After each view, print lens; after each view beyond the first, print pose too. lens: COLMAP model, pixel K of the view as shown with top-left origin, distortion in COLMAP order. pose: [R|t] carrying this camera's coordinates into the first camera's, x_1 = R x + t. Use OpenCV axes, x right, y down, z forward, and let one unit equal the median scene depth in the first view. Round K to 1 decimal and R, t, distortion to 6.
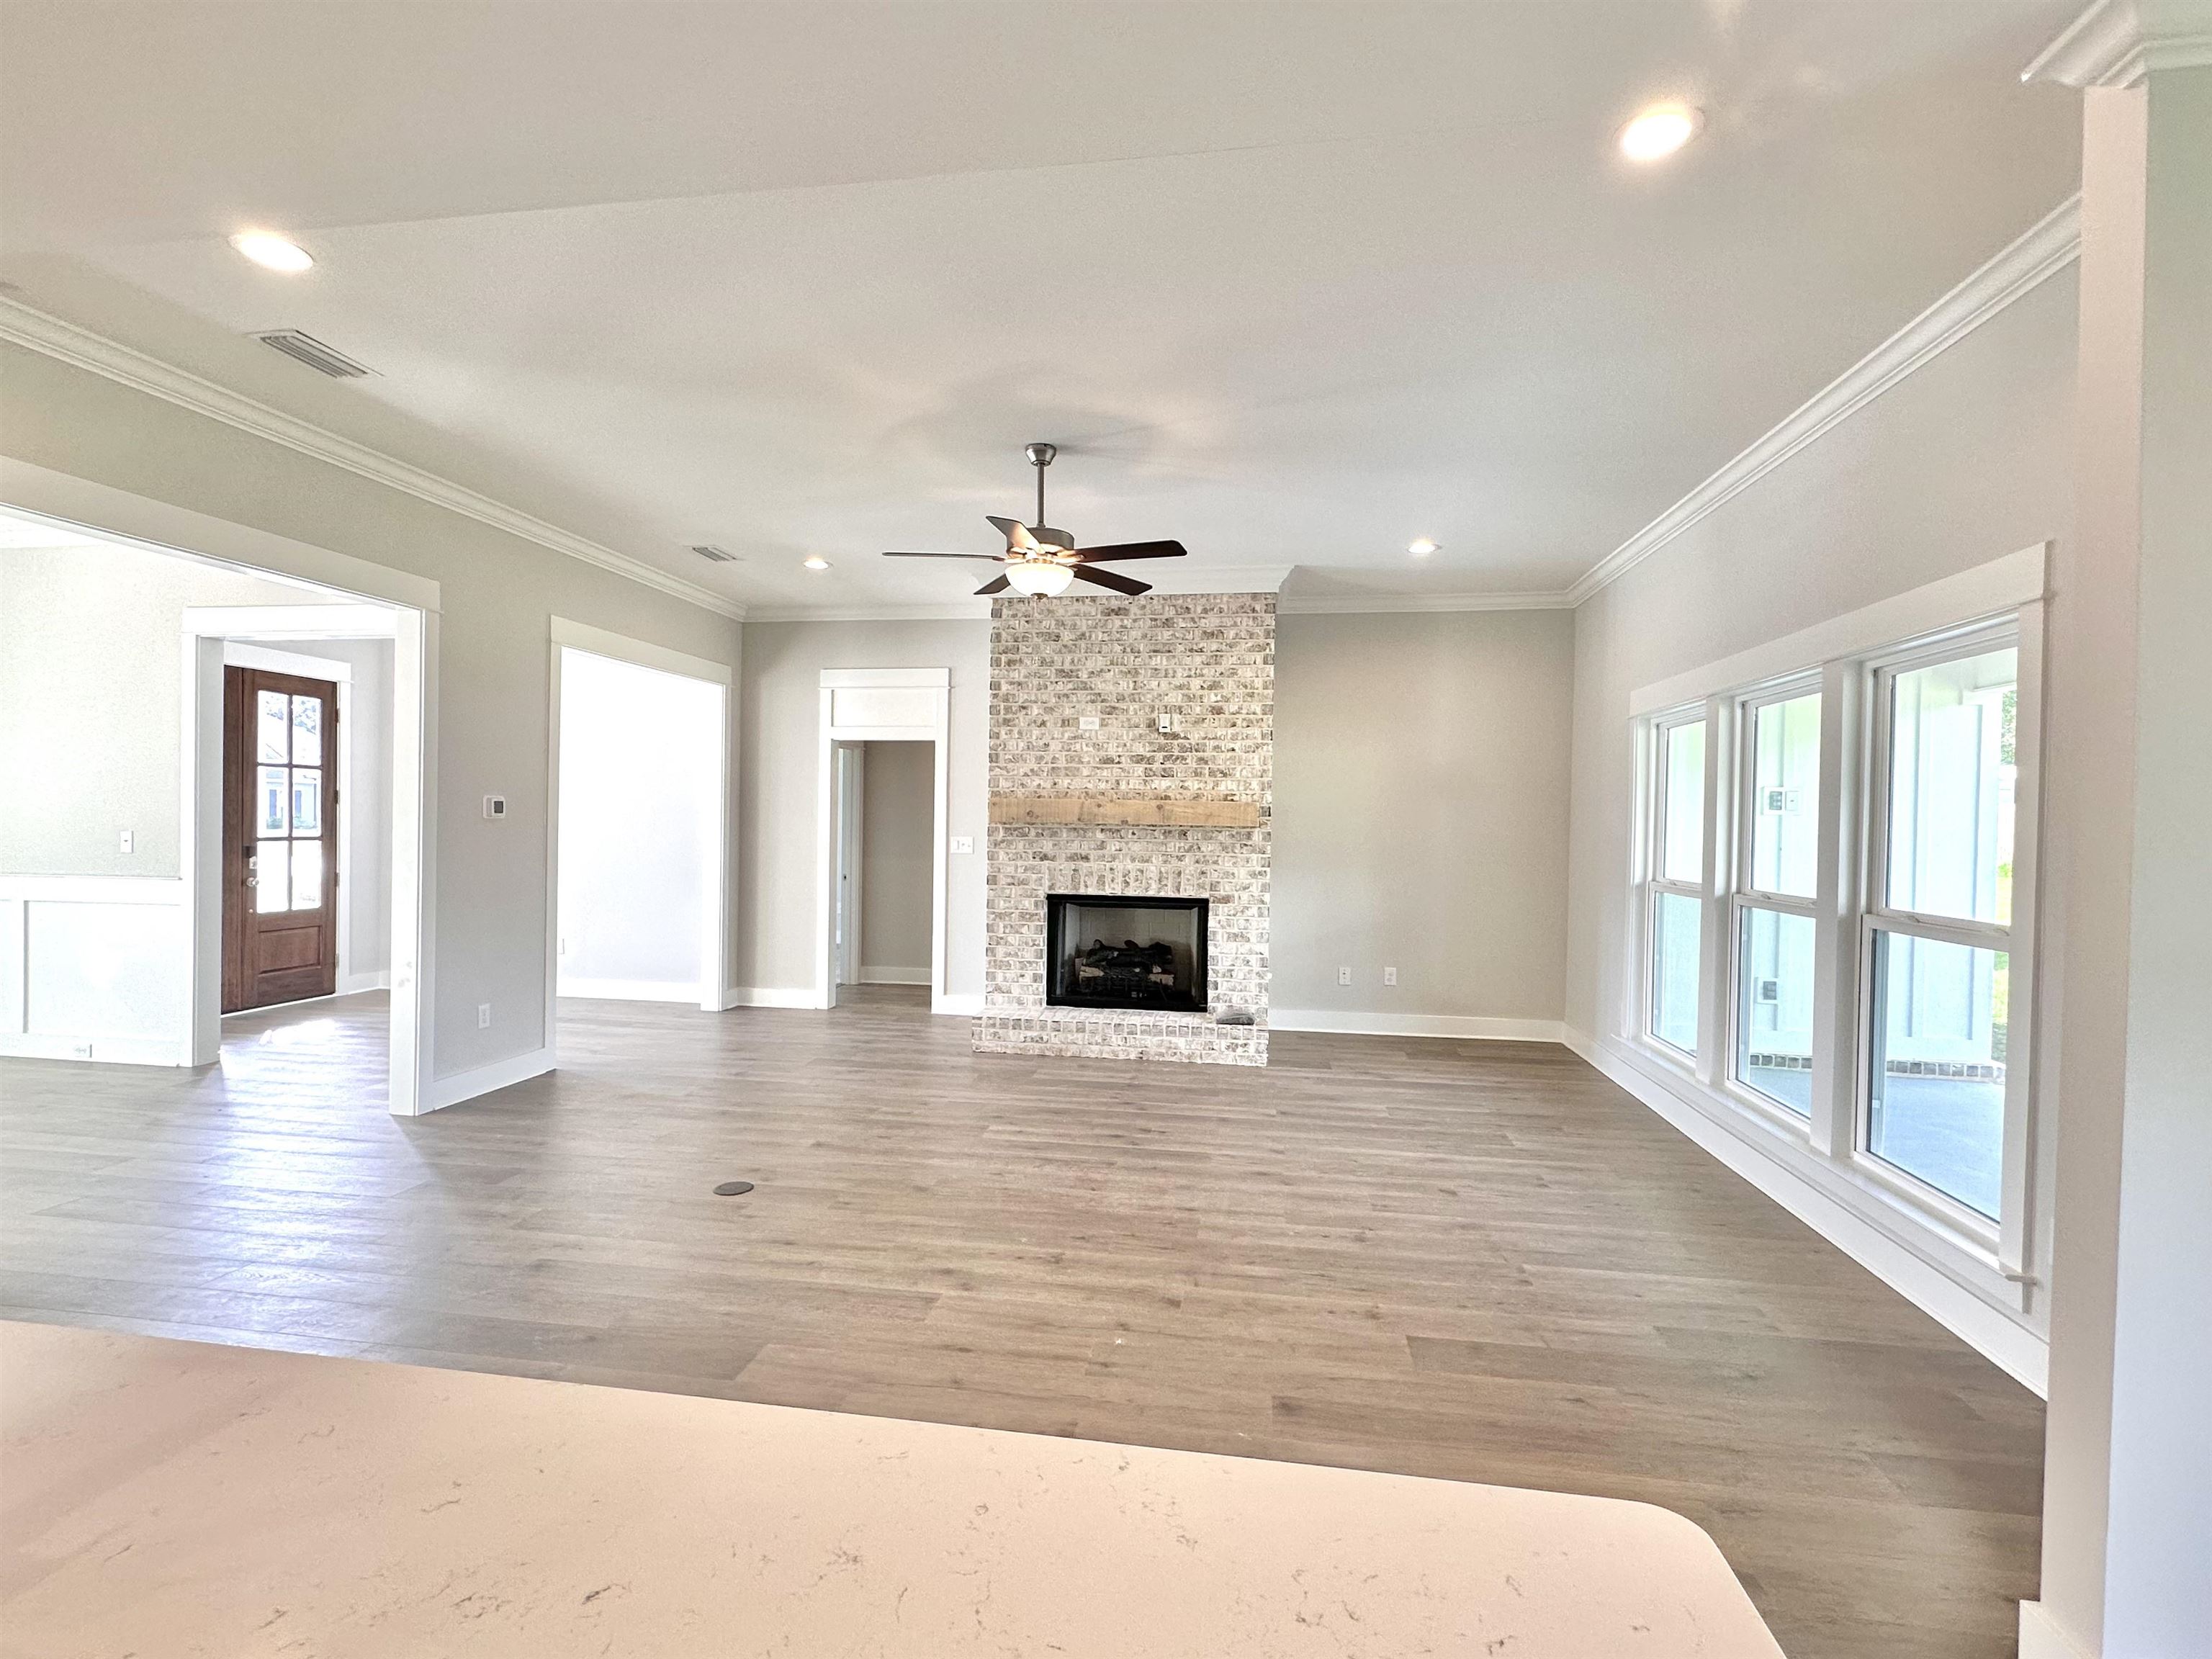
lens RADIAL K [[1042.0, 0, 1106.0], [0, 1042.0, 829.5], [0, 0, 1]] dist [0.003574, 0.000474]
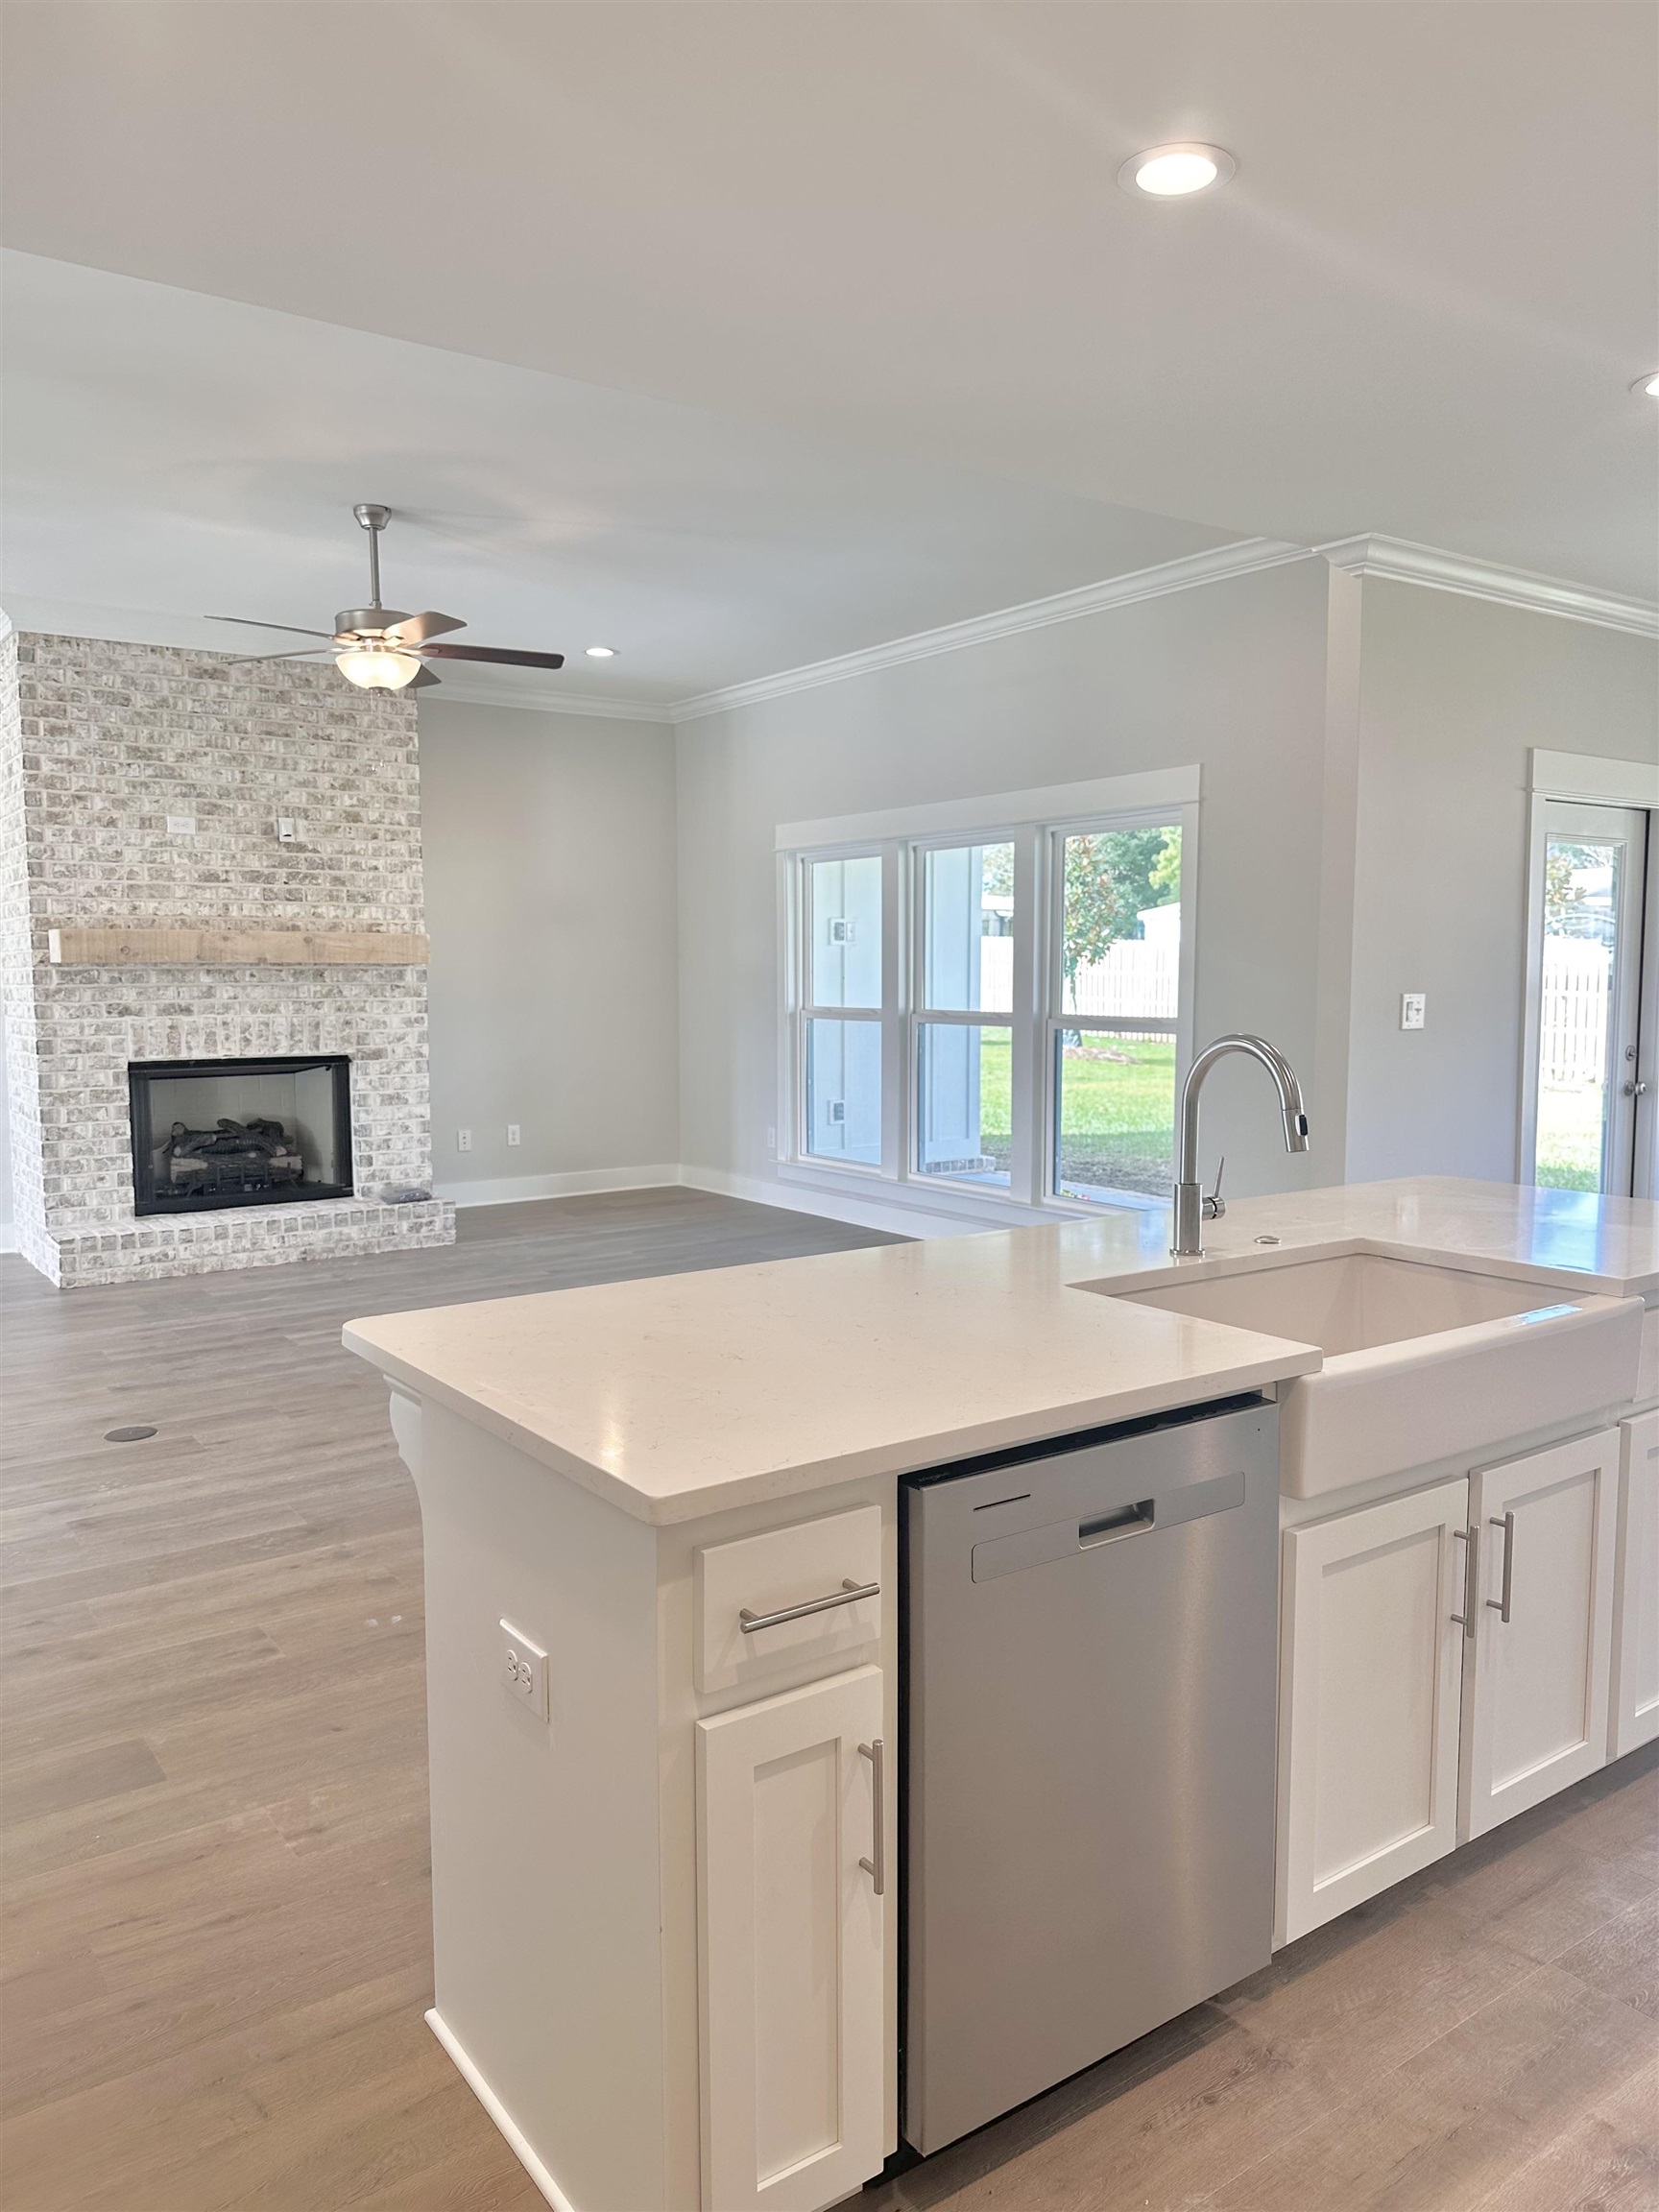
lens RADIAL K [[1506.4, 0, 882.8], [0, 1506.4, 1103.1], [0, 0, 1]] dist [0.155596, -0.261170]
pose [[0.704292, -0.083704, 0.704959, -0.448819], [0.021893, 0.995113, 0.096283, -0.001152], [-0.709573, -0.052378, 0.702683, -0.119097]]
